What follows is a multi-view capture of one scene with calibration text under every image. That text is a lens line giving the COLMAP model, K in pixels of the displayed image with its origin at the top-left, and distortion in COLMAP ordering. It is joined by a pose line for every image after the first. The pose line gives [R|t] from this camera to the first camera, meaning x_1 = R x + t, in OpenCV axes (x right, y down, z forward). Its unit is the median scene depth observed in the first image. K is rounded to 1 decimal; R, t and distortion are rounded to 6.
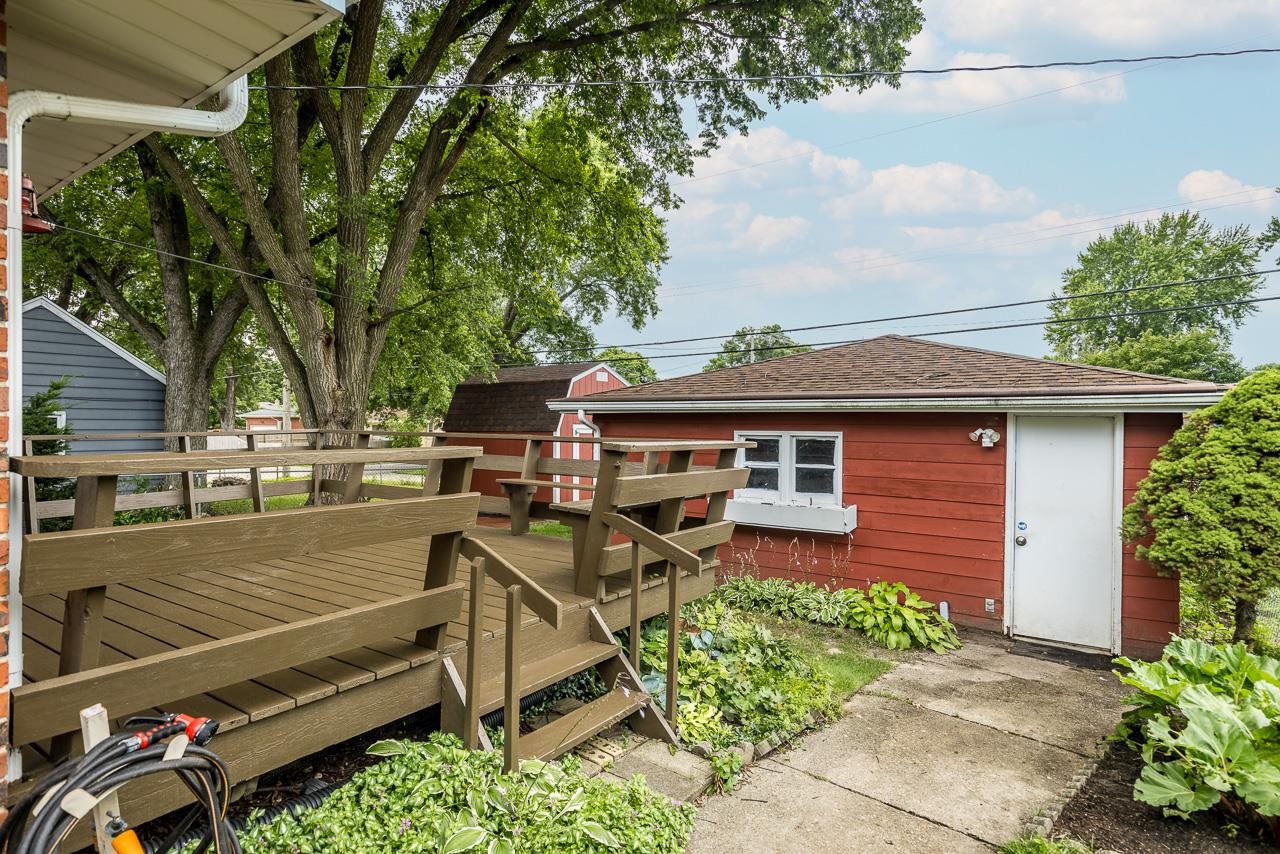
lens RADIAL K [[669.8, 0, 640.0], [0, 669.8, 427.0], [0, 0, 1]] dist [0.002019, -0.001674]
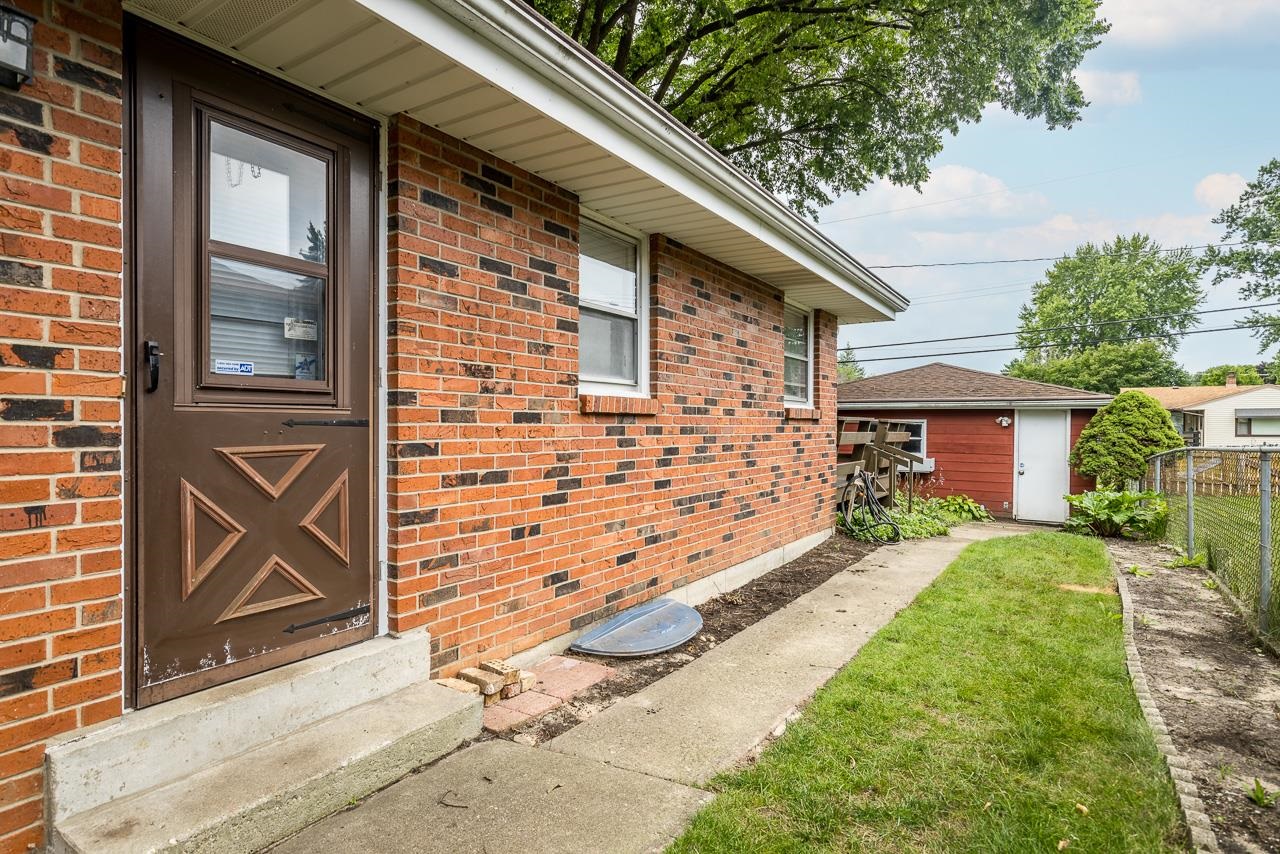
lens RADIAL K [[669.8, 0, 640.0], [0, 669.8, 427.0], [0, 0, 1]] dist [0.002019, -0.001674]
pose [[0.999401, -0.003538, 0.034438, -0.375384], [0.003602, 0.999992, -0.001817, 0.018905], [-0.034431, 0.001940, 0.999405, -0.565583]]
